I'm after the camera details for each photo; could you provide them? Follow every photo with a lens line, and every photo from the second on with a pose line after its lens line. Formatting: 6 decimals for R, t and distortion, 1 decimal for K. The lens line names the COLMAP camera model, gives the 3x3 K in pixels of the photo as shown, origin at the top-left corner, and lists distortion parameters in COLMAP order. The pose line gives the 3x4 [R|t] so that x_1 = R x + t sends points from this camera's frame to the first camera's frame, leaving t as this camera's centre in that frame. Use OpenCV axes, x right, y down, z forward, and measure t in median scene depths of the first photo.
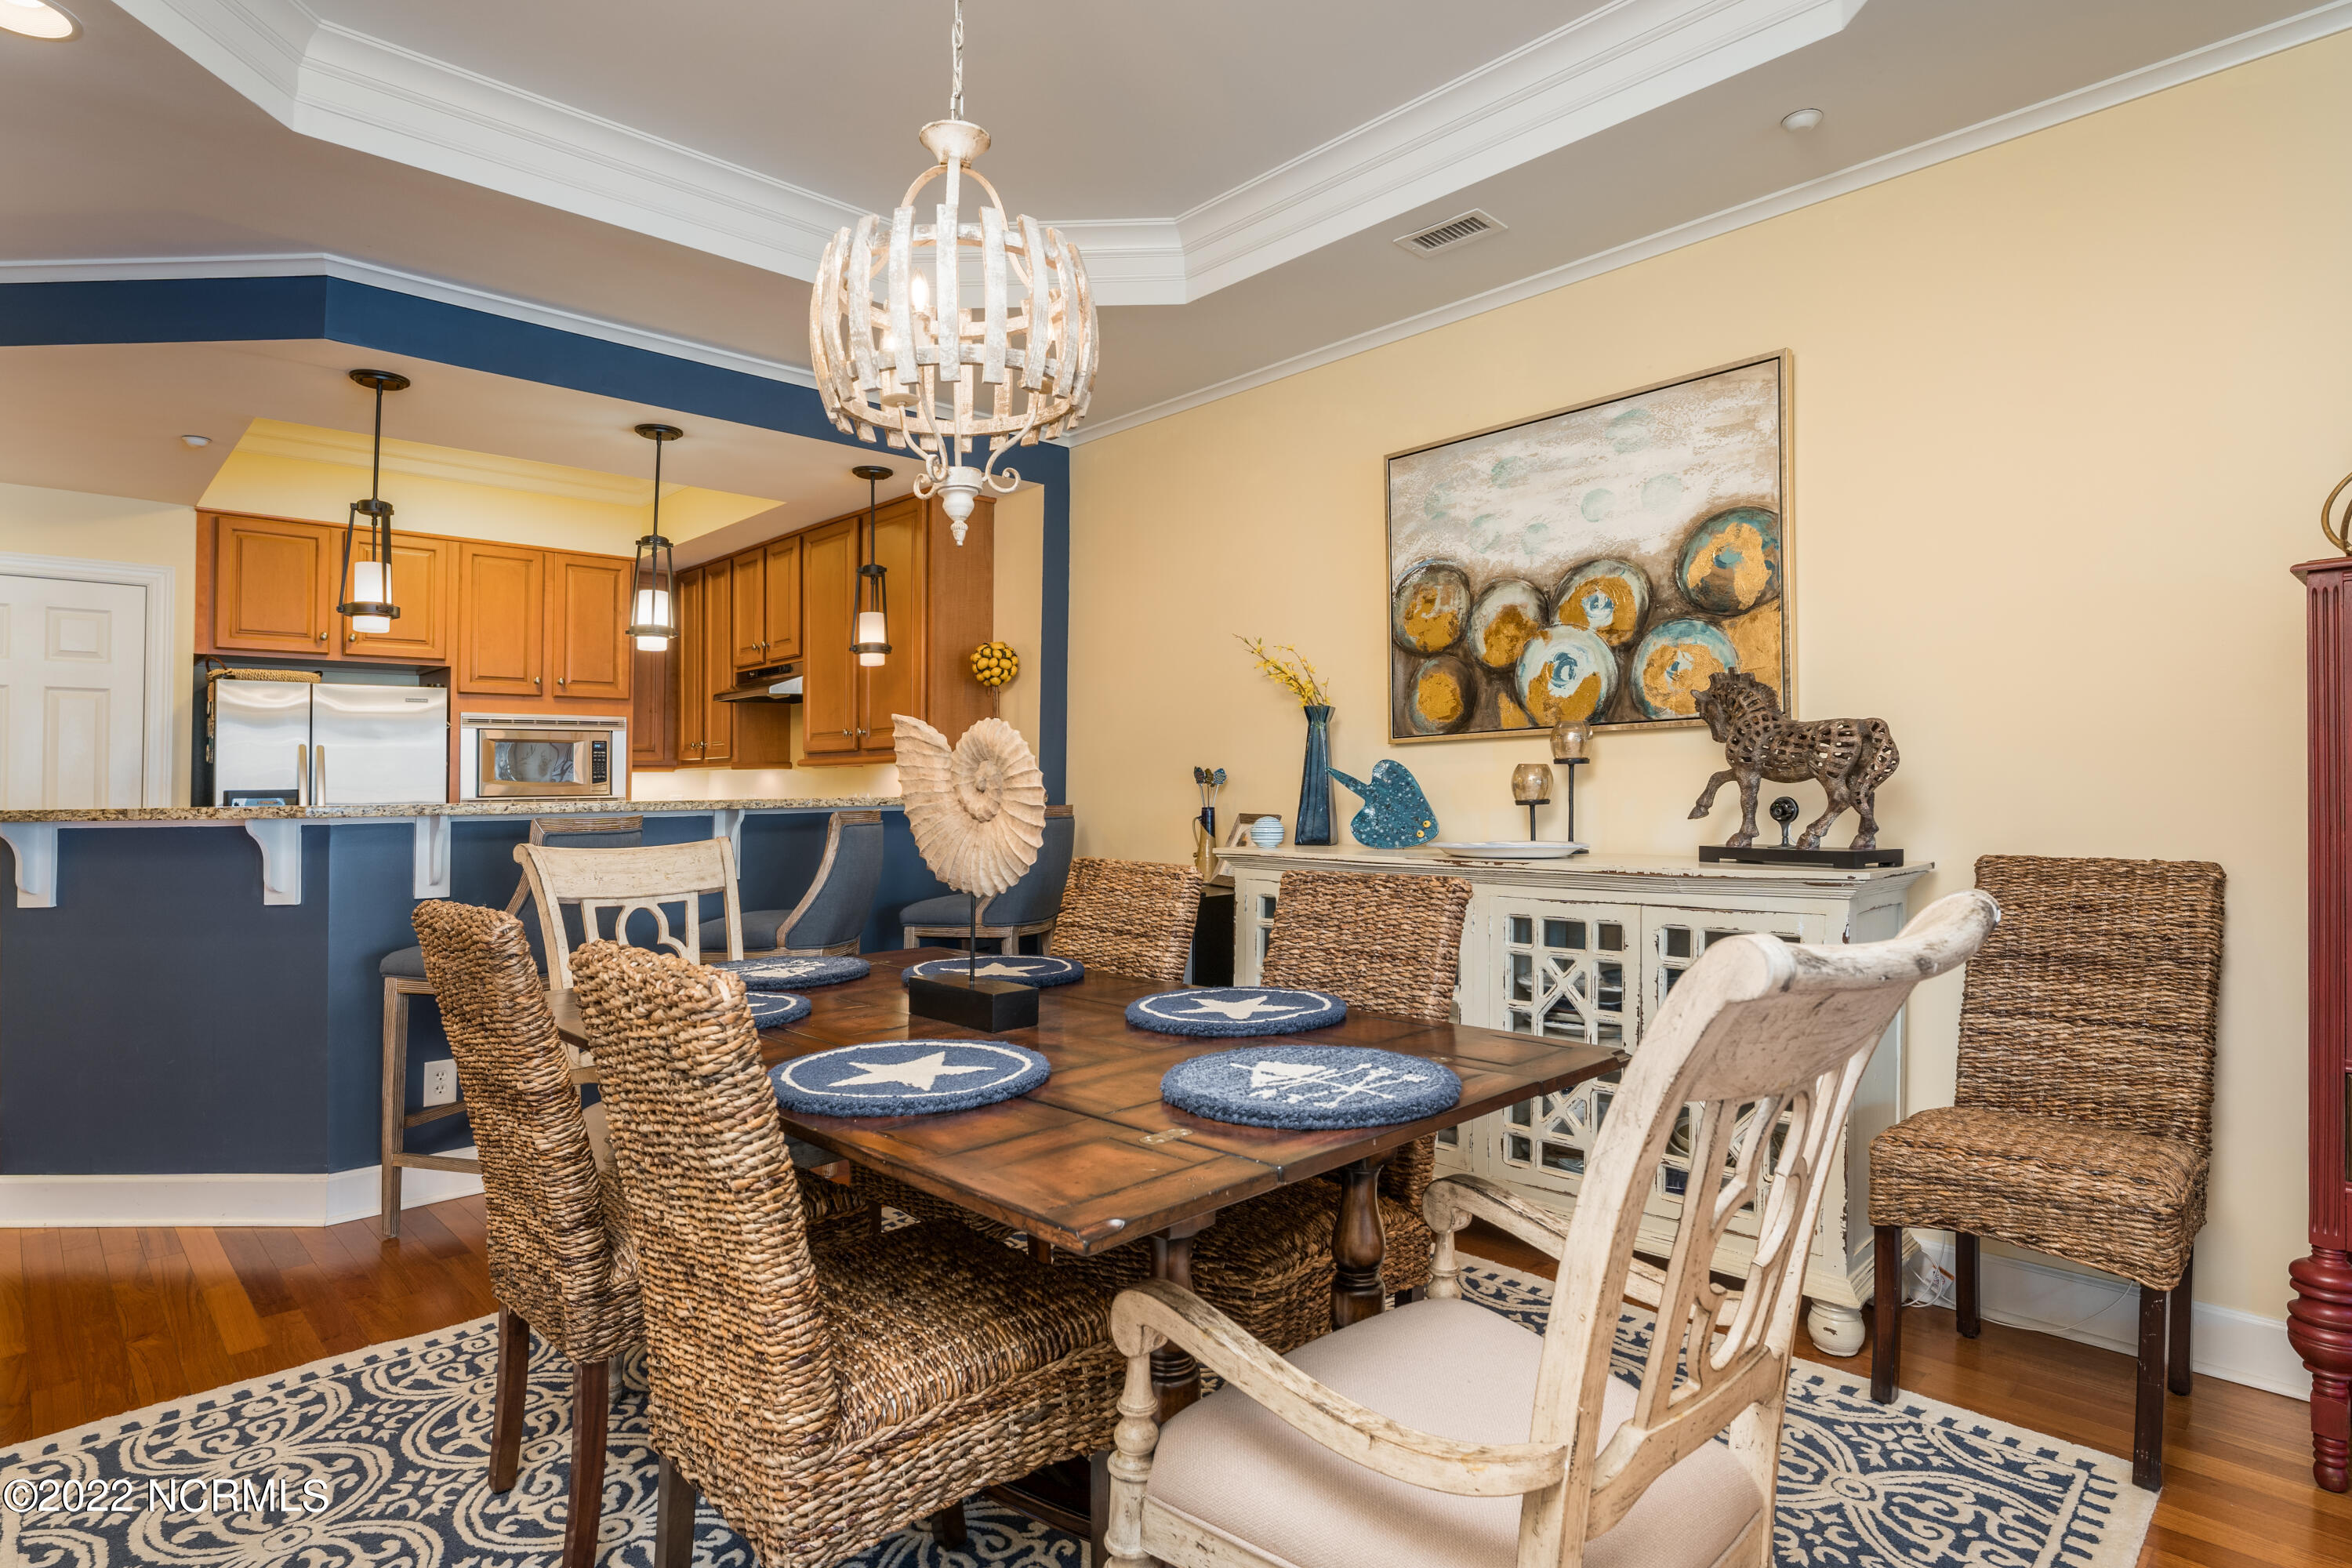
lens RADIAL K [[1245.0, 0, 1193.2], [0, 1245.0, 771.7], [0, 0, 1]] dist [-0.012286, -0.000898]
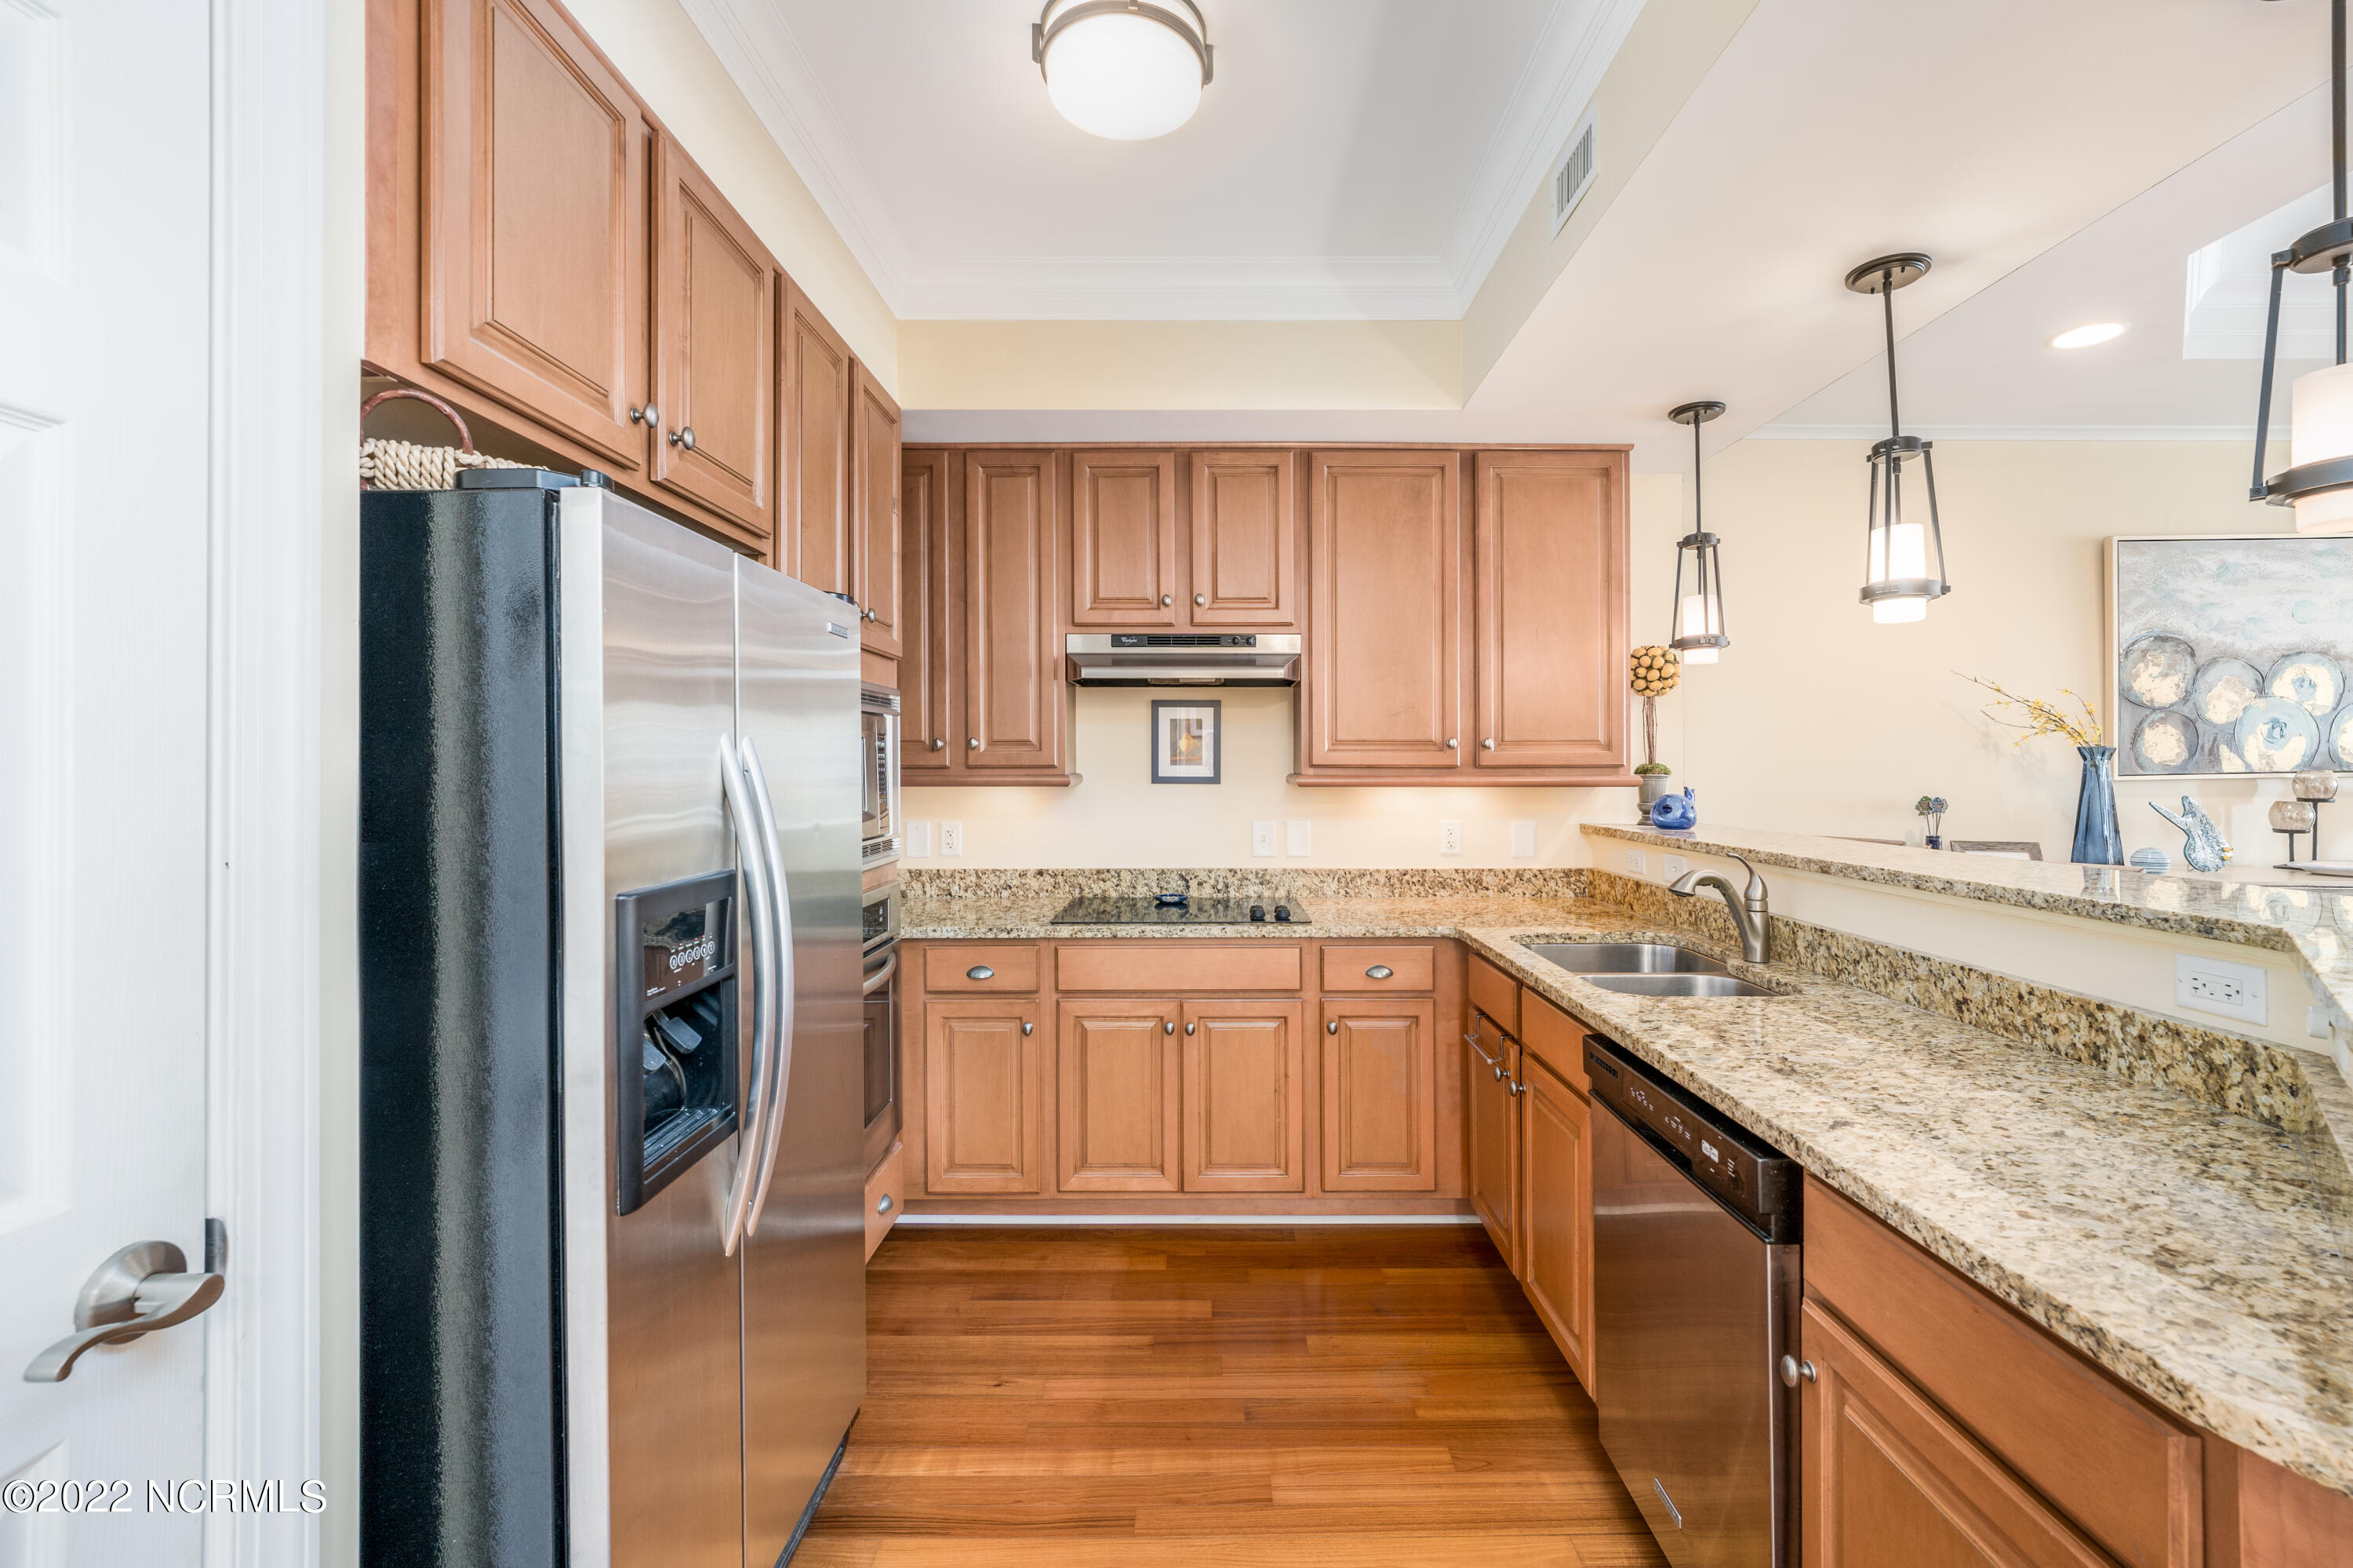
lens RADIAL K [[974.6, 0, 1210.0], [0, 974.6, 757.7], [0, 0, 1]] dist [-0.003216, -0.001099]
pose [[0.690151, 0.014919, 0.723512, -1.140519], [-0.013395, 0.999880, -0.007841, -0.026215], [-0.723541, -0.004280, 0.690268, 1.016715]]
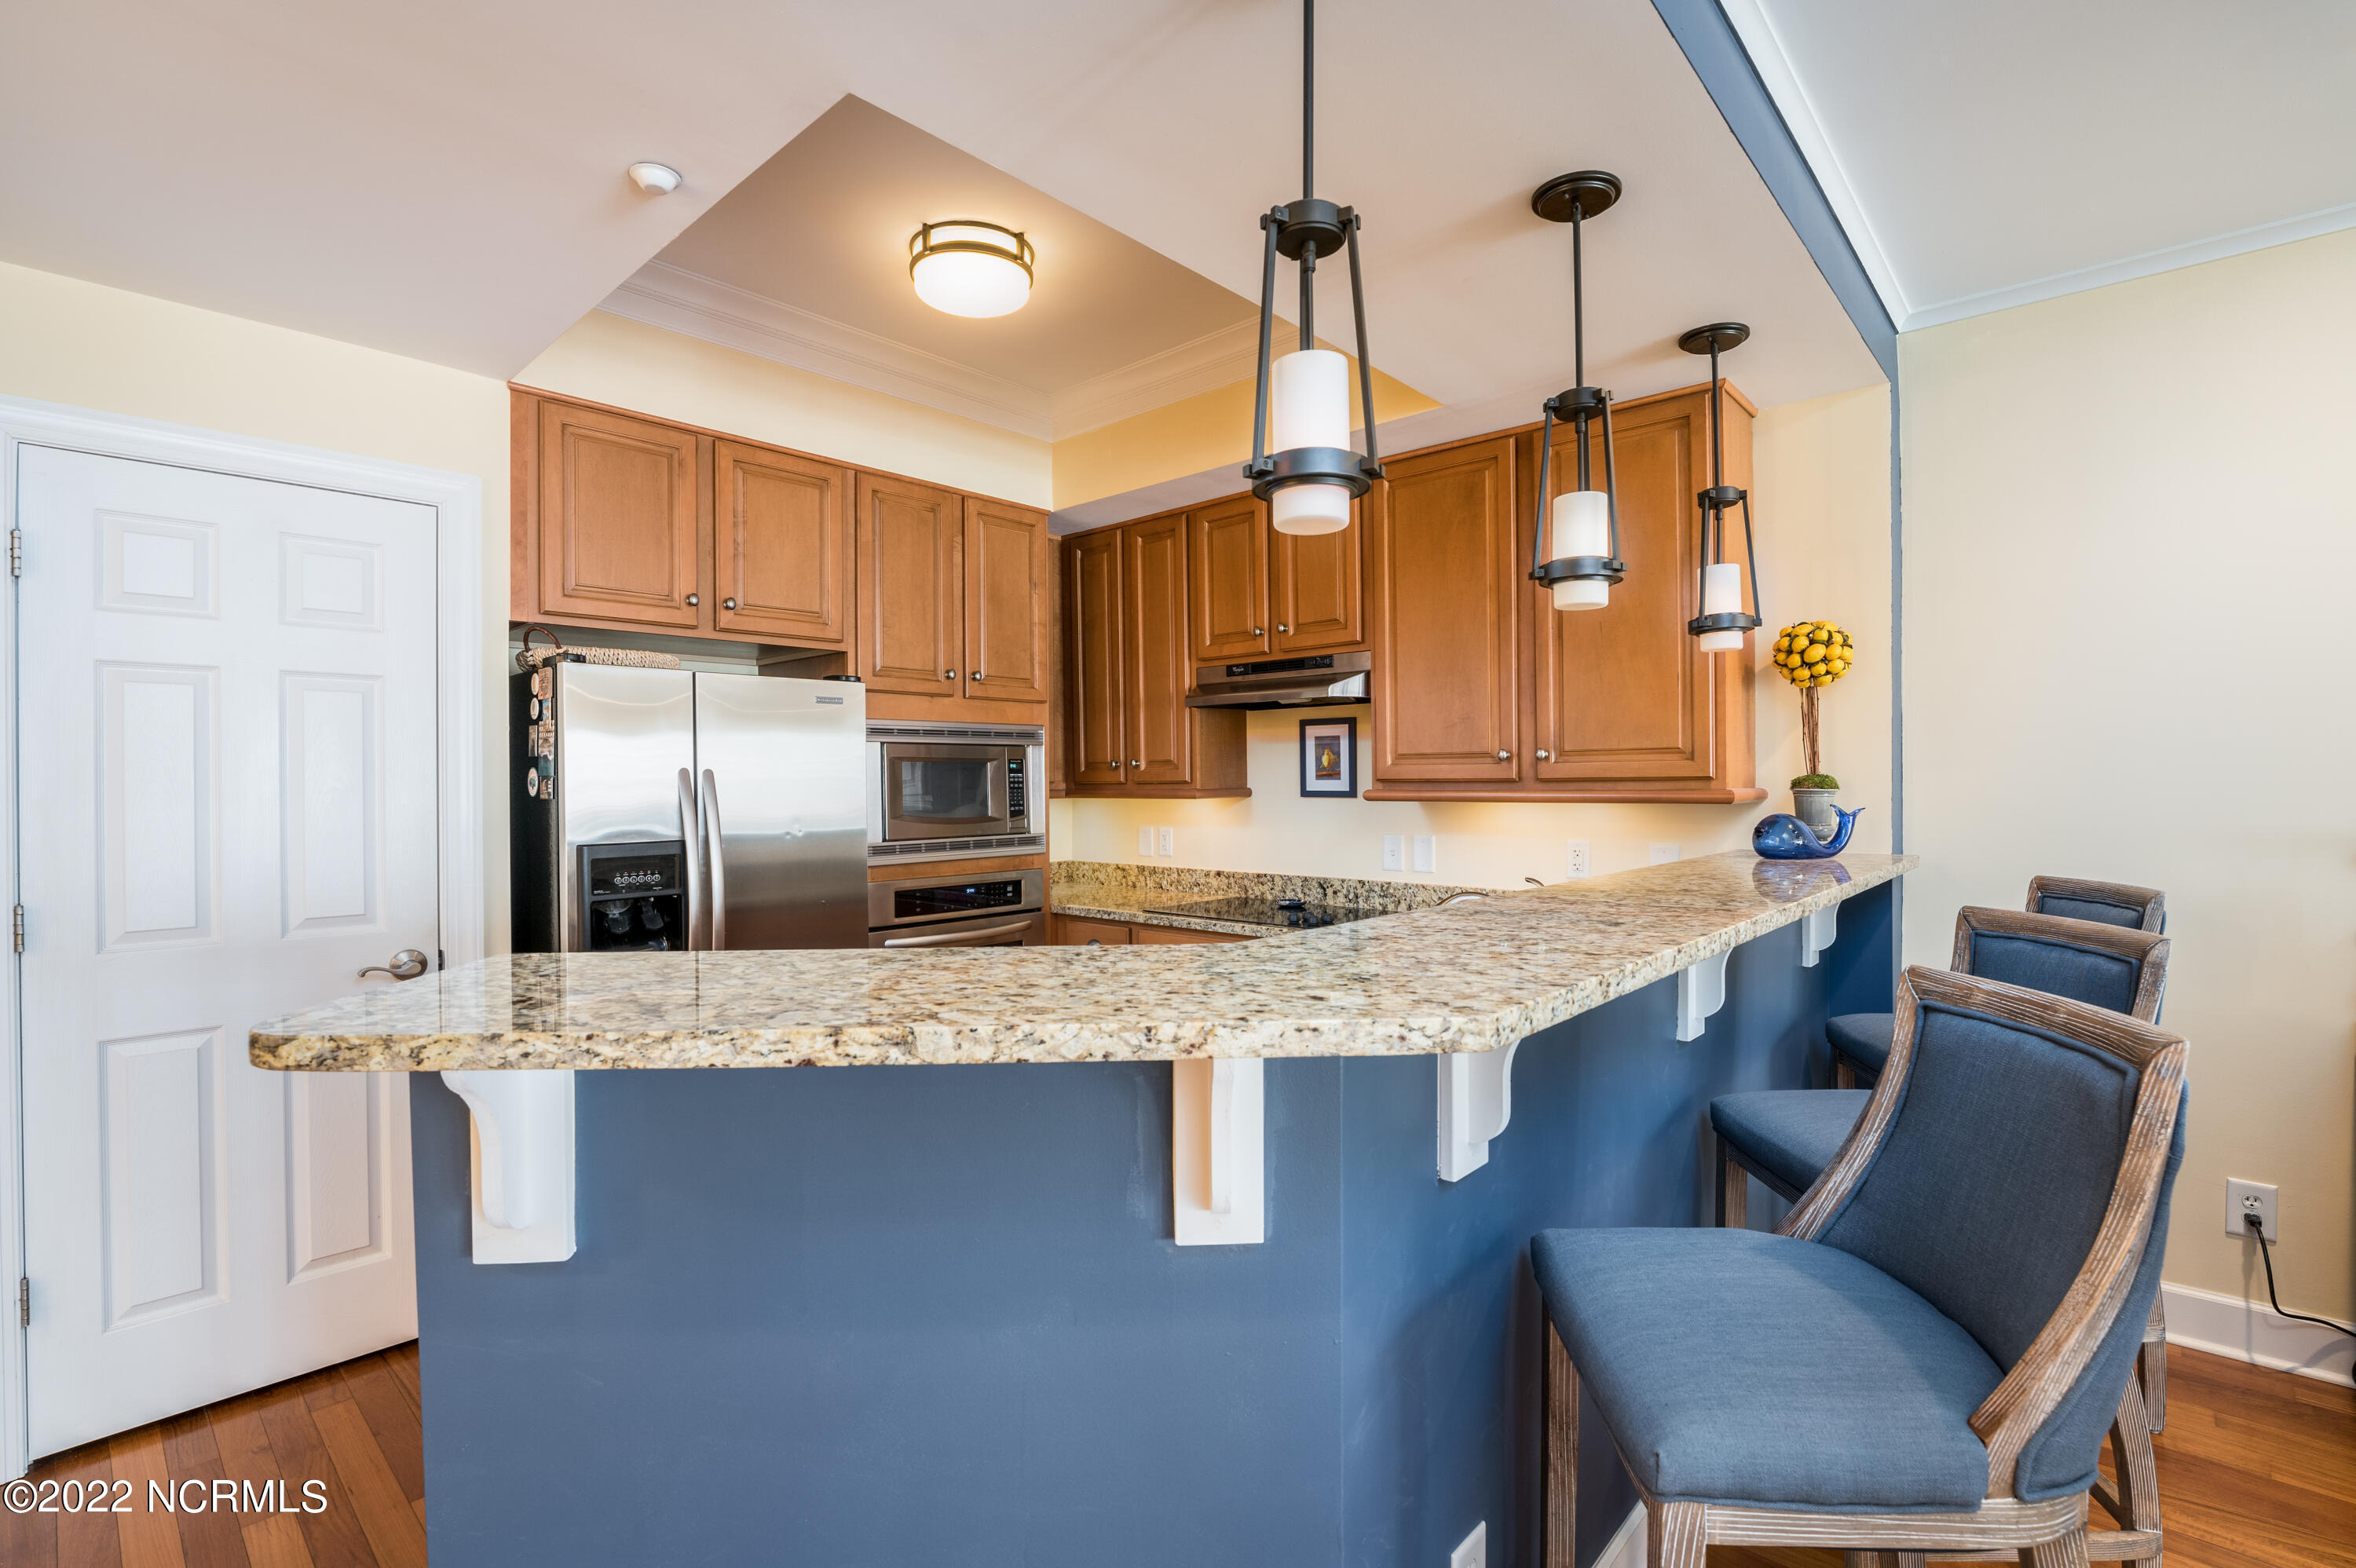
lens RADIAL K [[1063.1, 0, 1196.2], [0, 1063.1, 783.3], [0, 0, 1]] dist [-0.014777, -0.000905]
pose [[0.997456, 0.003086, 0.071224, -0.754847], [-0.003888, 0.999931, 0.011128, -0.033008], [-0.071184, -0.011376, 0.997398, 0.672915]]
